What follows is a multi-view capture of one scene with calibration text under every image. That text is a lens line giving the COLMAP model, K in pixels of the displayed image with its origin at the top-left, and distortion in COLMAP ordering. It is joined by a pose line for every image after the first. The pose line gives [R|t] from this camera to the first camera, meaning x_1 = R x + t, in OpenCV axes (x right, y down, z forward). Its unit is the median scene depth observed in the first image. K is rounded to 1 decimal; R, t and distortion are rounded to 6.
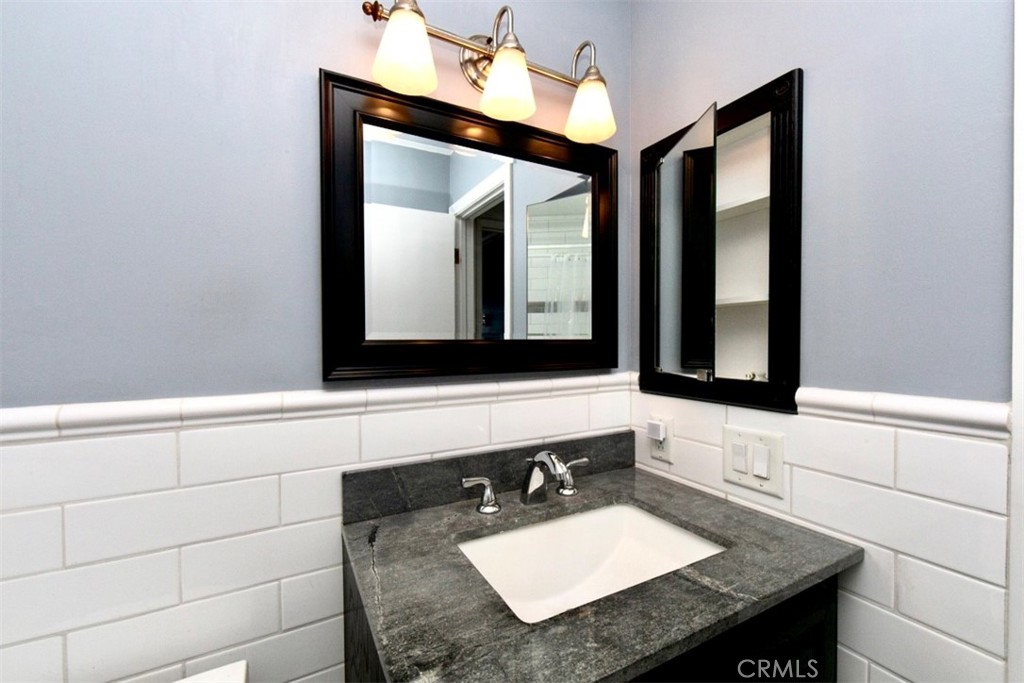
lens RADIAL K [[417.5, 0, 514.0], [0, 417.5, 336.7], [0, 0, 1]] dist [-0.000783, -0.000027]
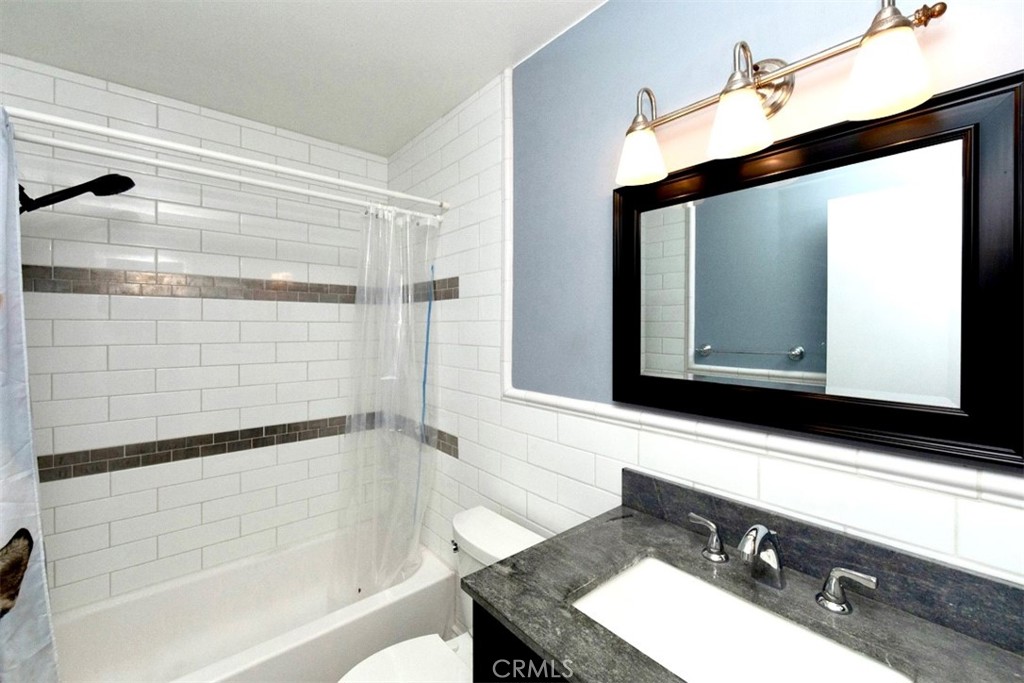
lens RADIAL K [[418.3, 0, 514.5], [0, 418.3, 322.8], [0, 0, 1]] dist [0.000105, 0.000102]
pose [[0.216869, -0.001256, -0.976200, 0.854893], [0.002731, 0.999996, -0.000680, -0.158365], [0.976197, -0.002519, 0.216872, 0.319069]]
